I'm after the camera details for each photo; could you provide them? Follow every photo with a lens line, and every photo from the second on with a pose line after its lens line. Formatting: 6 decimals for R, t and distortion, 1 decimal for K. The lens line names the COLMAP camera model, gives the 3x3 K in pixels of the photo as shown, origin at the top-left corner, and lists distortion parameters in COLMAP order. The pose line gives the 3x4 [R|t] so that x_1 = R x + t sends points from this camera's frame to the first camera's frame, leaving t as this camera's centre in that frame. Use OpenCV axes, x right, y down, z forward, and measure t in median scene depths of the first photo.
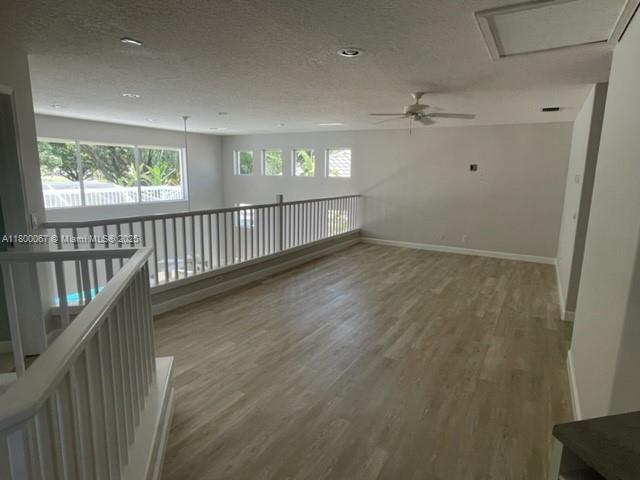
lens RADIAL K [[373.9, 0, 321.0], [0, 373.9, 238.6], [0, 0, 1]] dist [-0.003016, -0.001737]
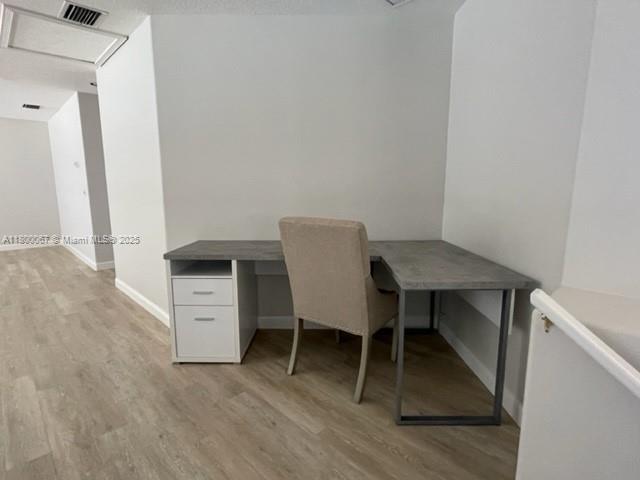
lens RADIAL K [[347.0, 0, 314.6], [0, 347.0, 245.0], [0, 0, 1]] dist [0.003541, 0.001211]
pose [[0.279934, -0.167310, 0.945328, -0.388051], [0.168472, 0.977977, 0.123200, 0.146008], [-0.945121, 0.124773, 0.301956, -0.154349]]
